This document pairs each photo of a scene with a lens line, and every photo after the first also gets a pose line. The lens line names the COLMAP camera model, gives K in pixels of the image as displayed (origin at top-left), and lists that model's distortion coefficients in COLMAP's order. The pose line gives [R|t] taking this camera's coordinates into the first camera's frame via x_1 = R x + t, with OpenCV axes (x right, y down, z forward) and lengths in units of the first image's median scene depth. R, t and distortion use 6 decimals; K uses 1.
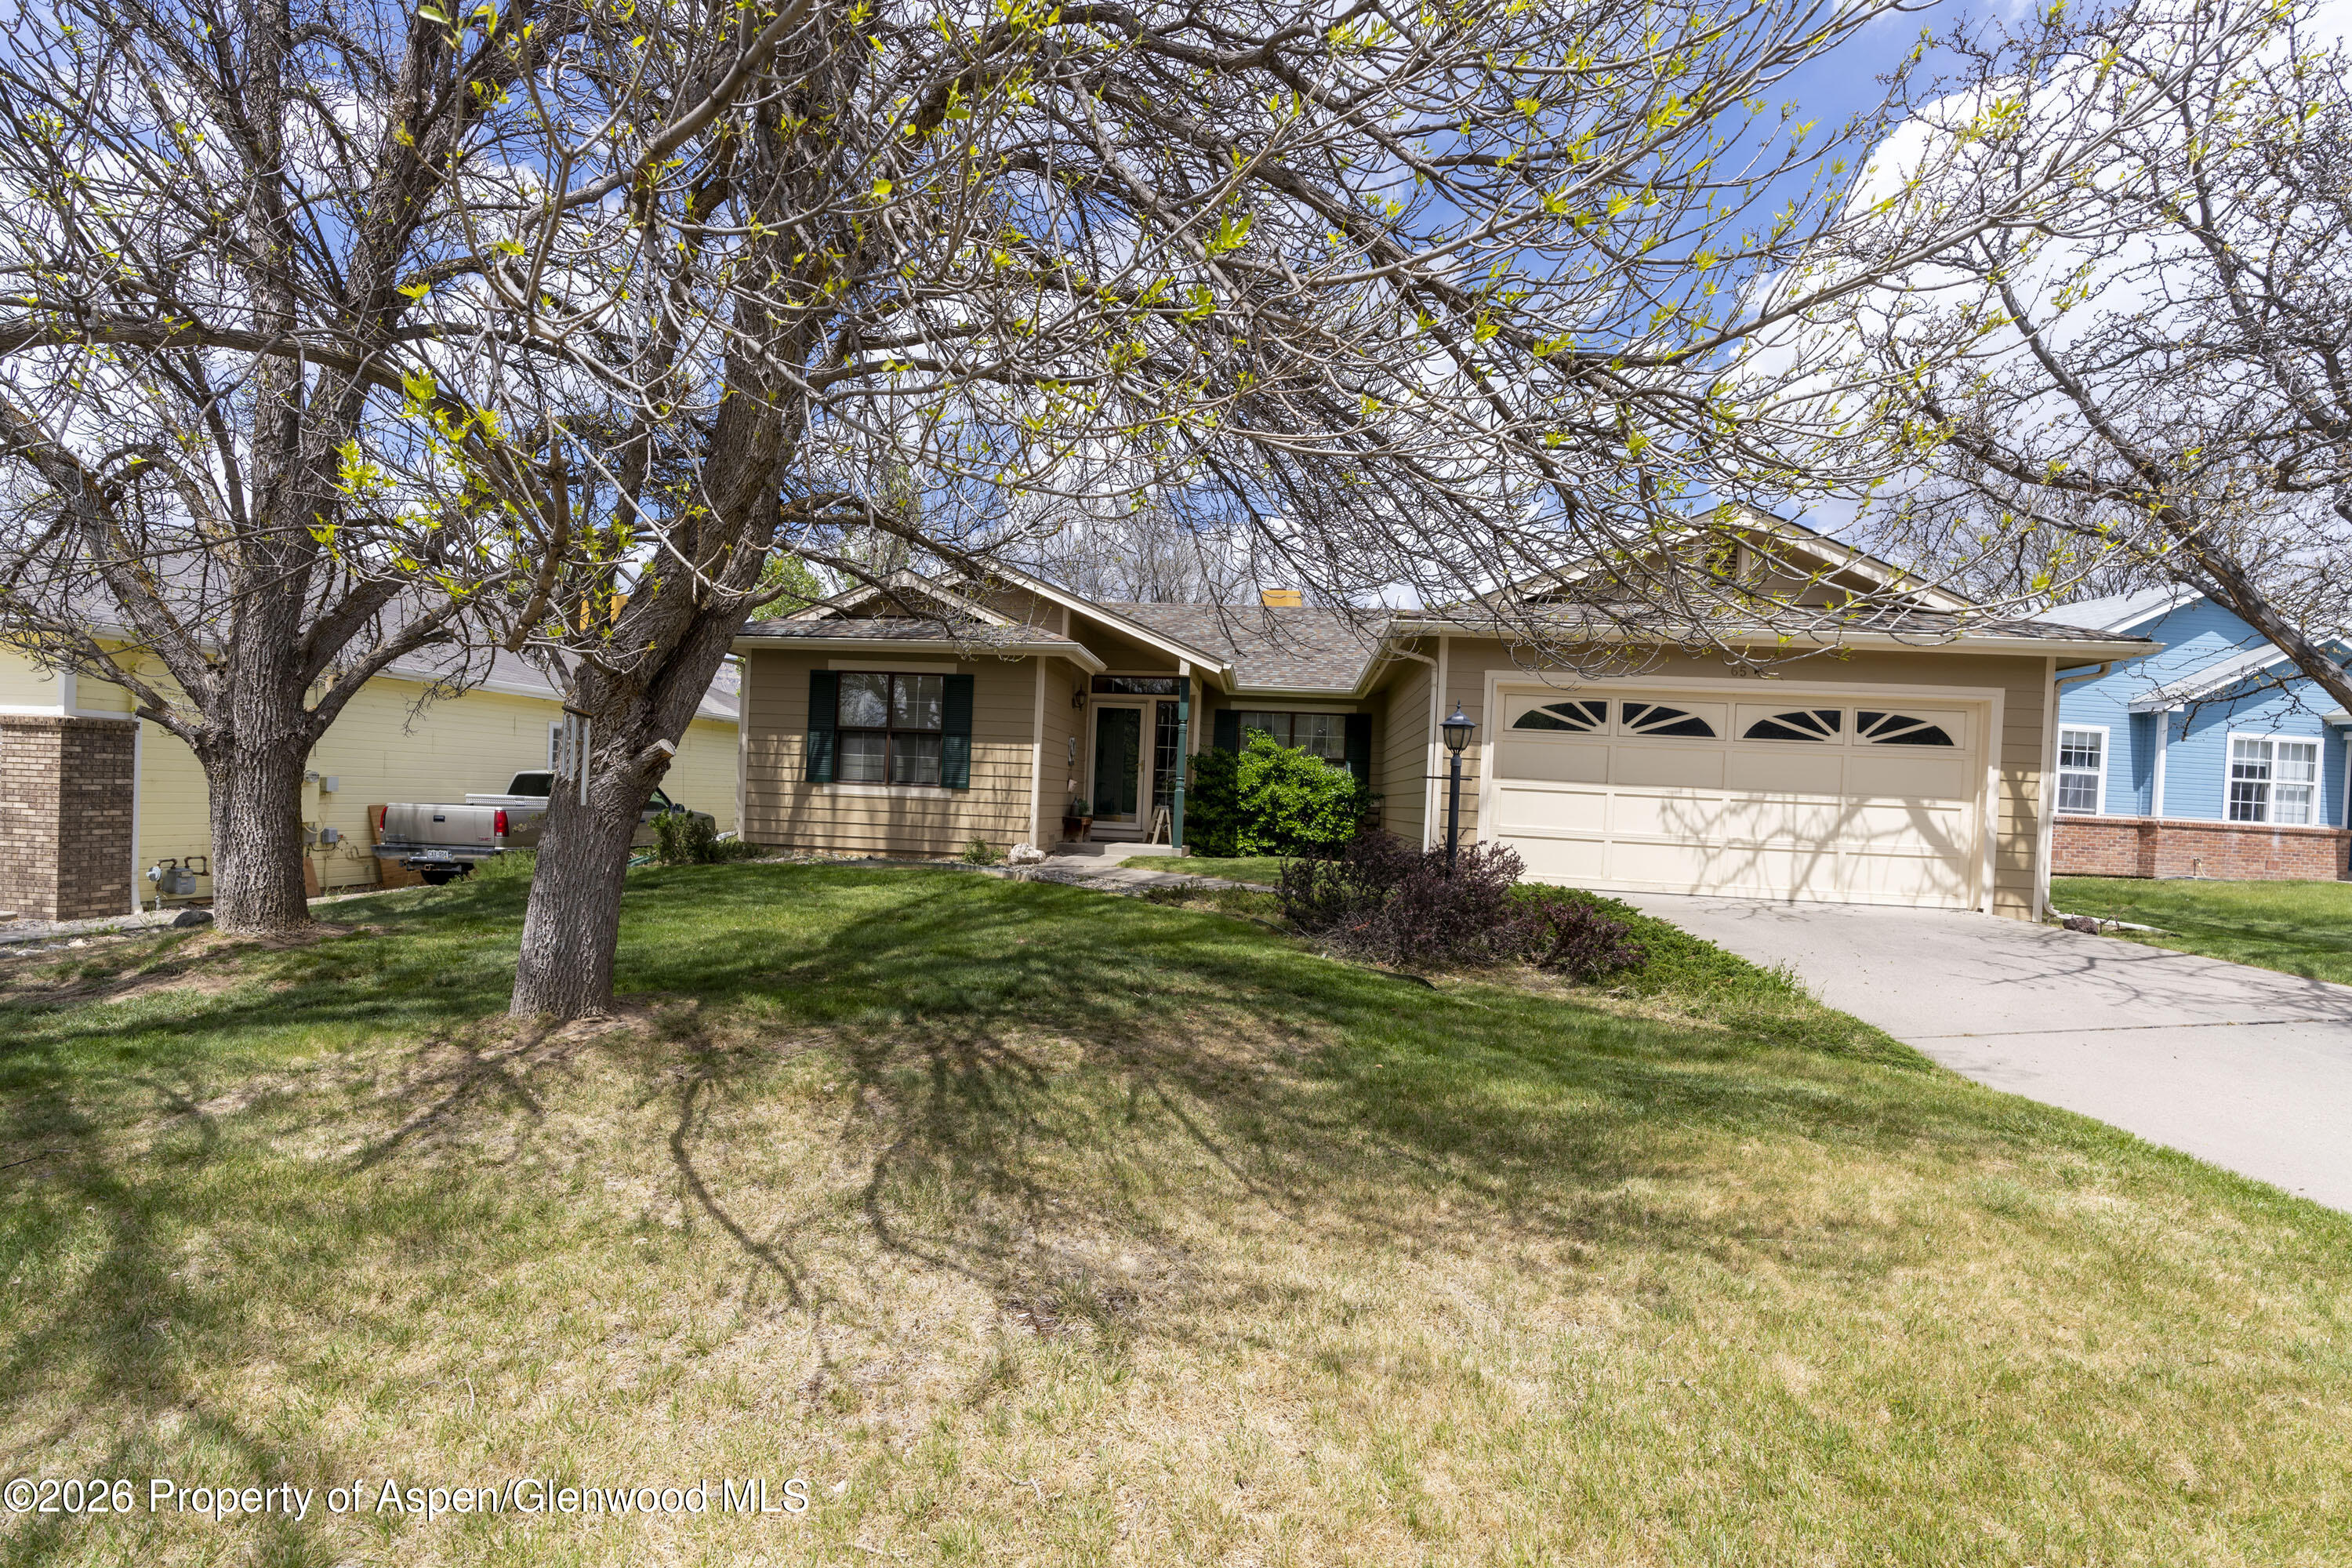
lens RADIAL K [[1074.7, 0, 1176.7], [0, 1074.7, 767.6], [0, 0, 1]] dist [0.002050, 0.000308]
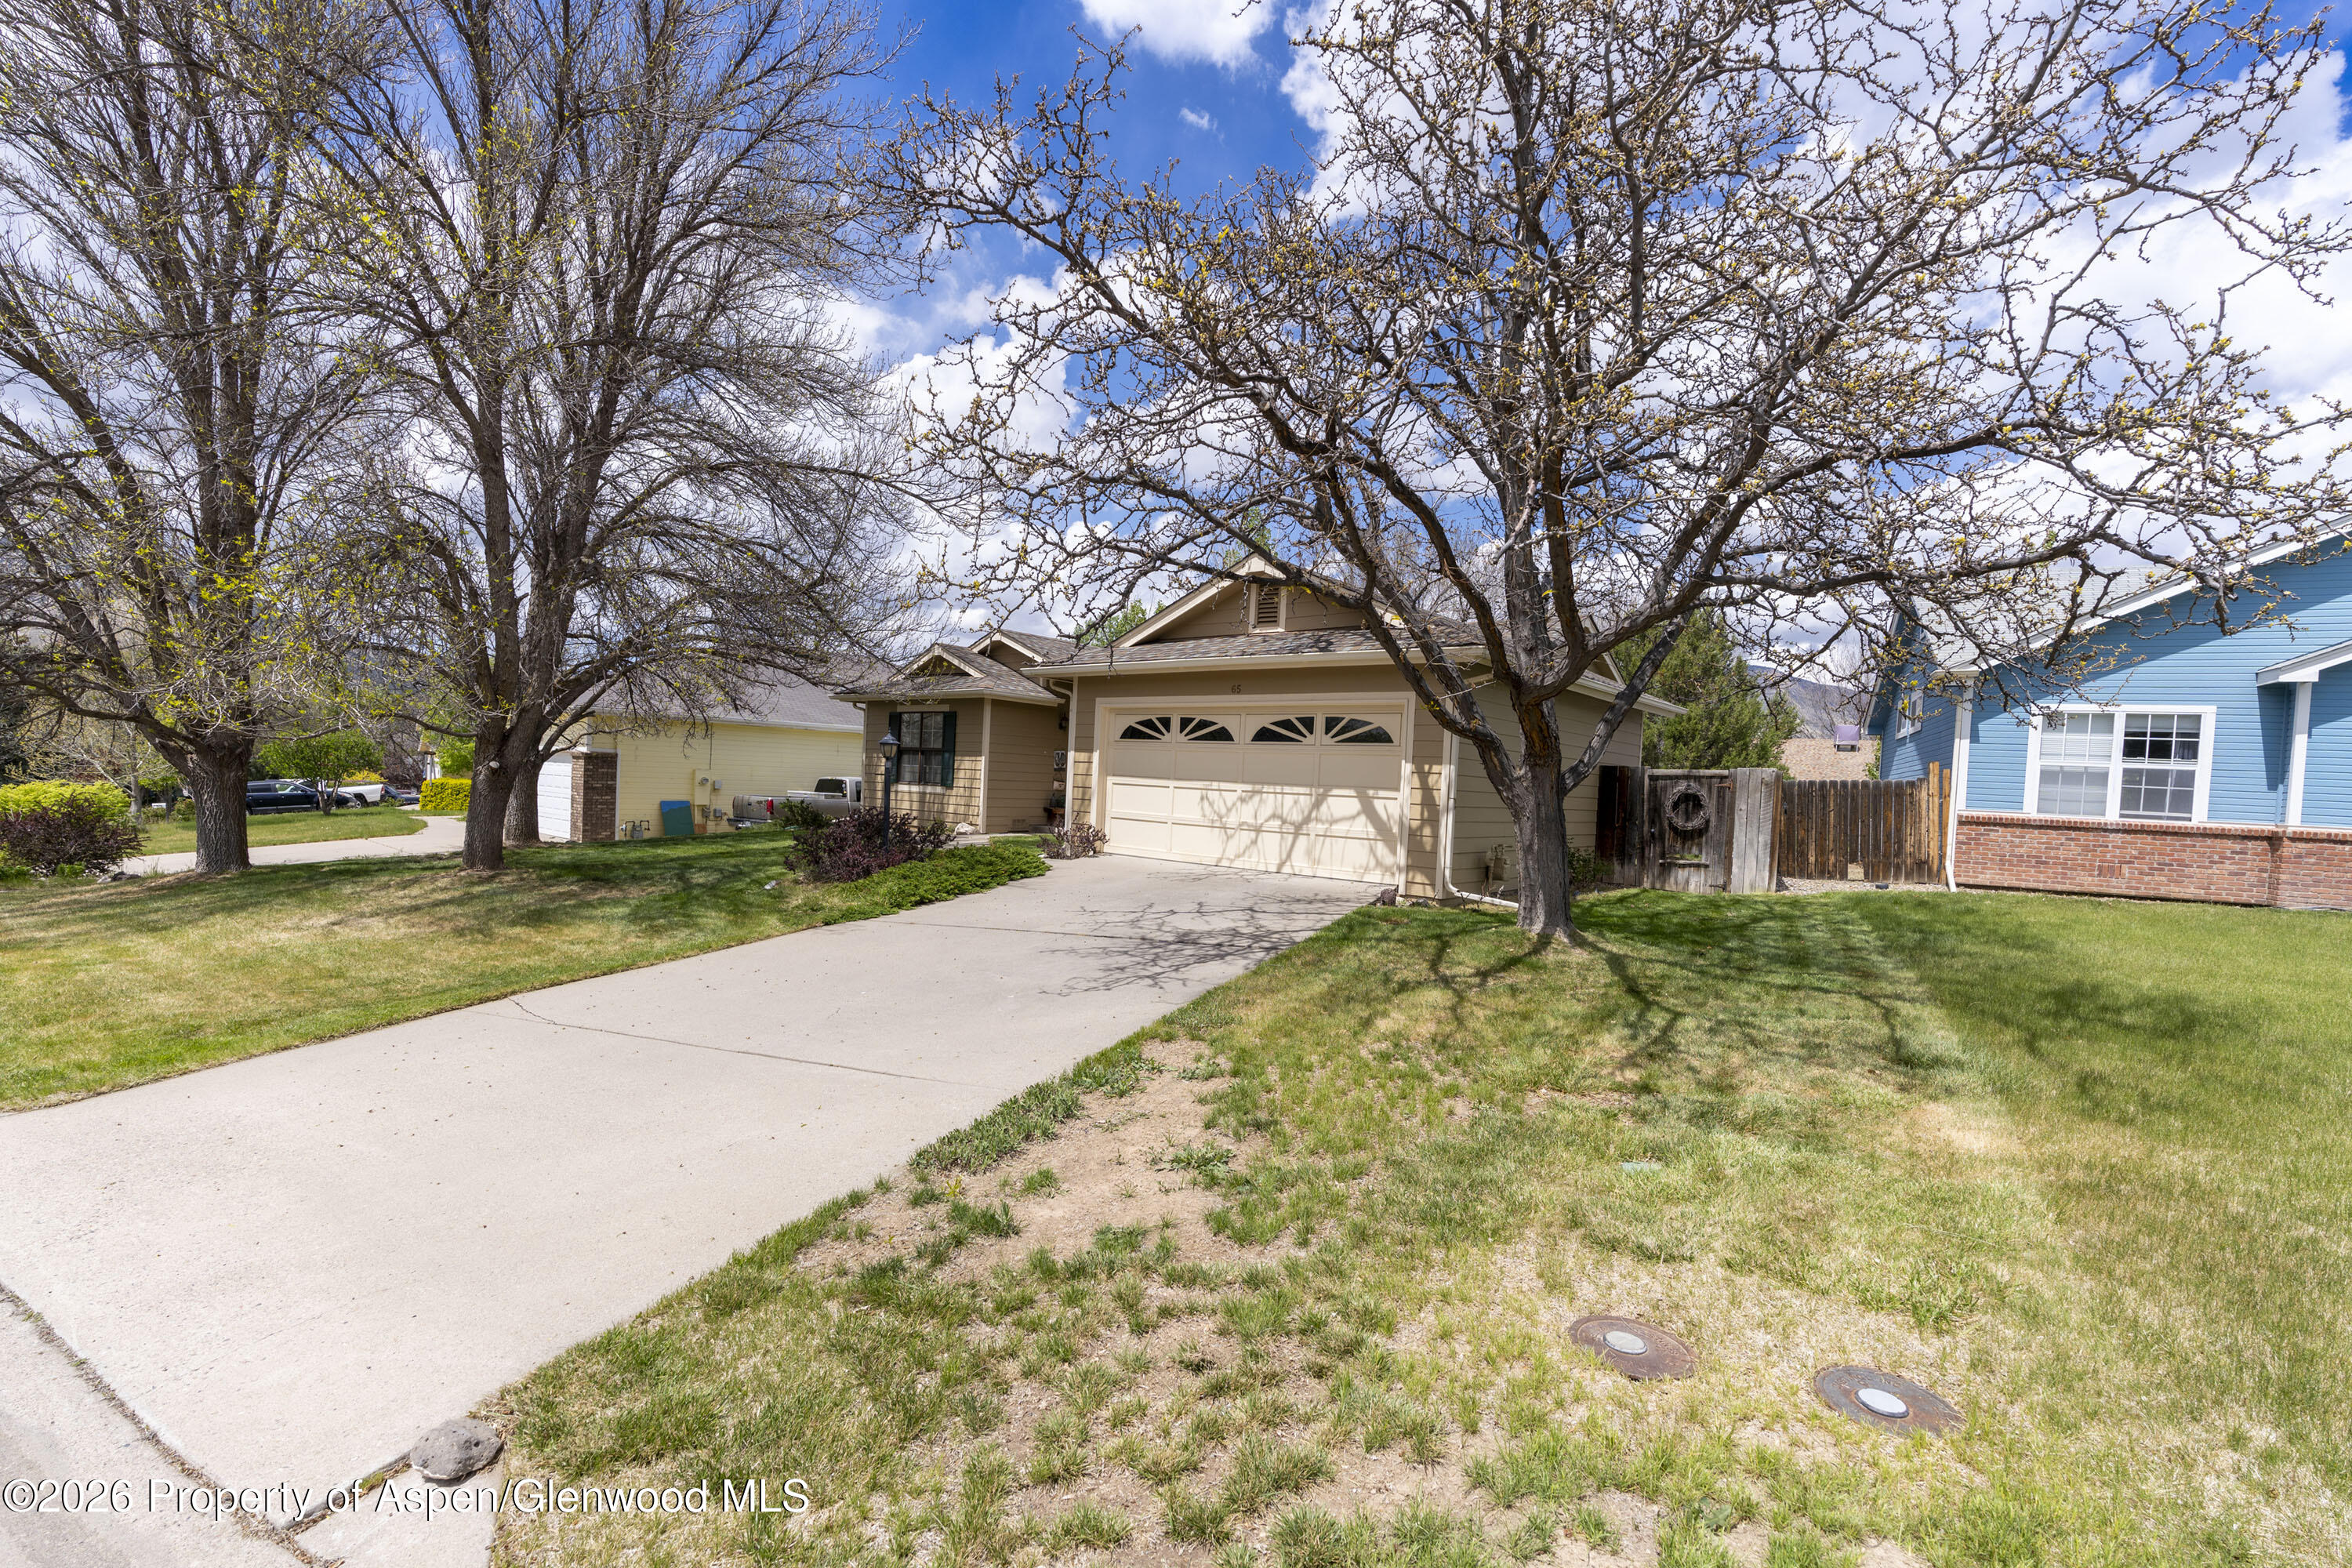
lens RADIAL K [[1074.7, 0, 1176.7], [0, 1074.7, 767.6], [0, 0, 1]] dist [0.002050, 0.000308]
pose [[0.811284, -0.013278, -0.584502, 0.955415], [0.005929, 0.999878, -0.014485, 0.016545], [0.584623, 0.008286, 0.811263, -0.054907]]
